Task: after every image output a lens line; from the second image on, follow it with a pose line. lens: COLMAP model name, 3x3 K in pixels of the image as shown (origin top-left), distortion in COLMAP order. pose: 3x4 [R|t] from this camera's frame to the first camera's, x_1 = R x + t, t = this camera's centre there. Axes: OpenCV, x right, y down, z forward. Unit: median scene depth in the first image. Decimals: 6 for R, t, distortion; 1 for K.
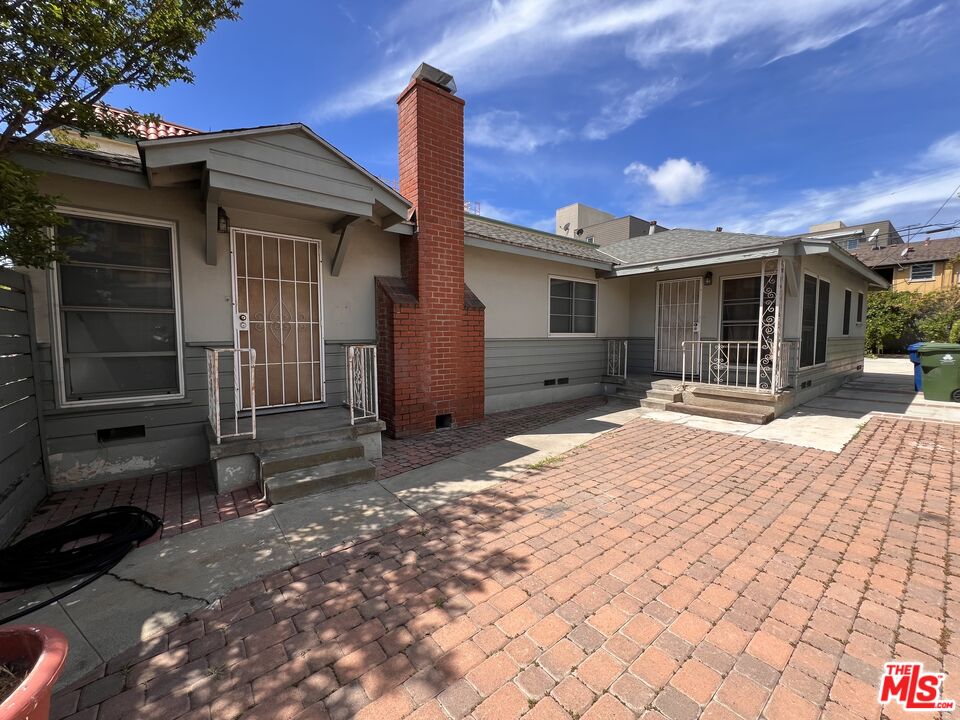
lens RADIAL K [[382.1, 0, 477.9], [0, 382.1, 358.8], [0, 0, 1]] dist [0.001449, 0.000326]
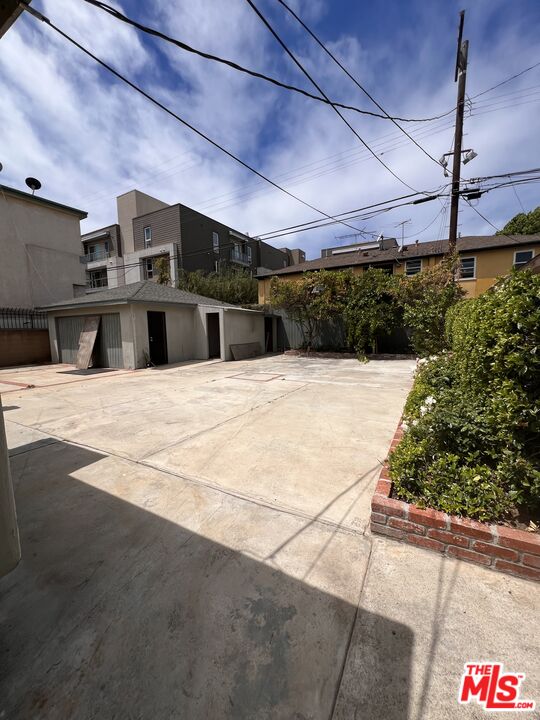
lens RADIAL K [[286.6, 0, 272.3], [0, 286.6, 359.9], [0, 0, 1]] dist [0.001449, 0.000326]
pose [[0.925381, -0.049252, 0.375825, 0.652625], [0.043026, 0.998762, 0.024945, -0.027261], [-0.376589, -0.006914, 0.926355, 0.550754]]
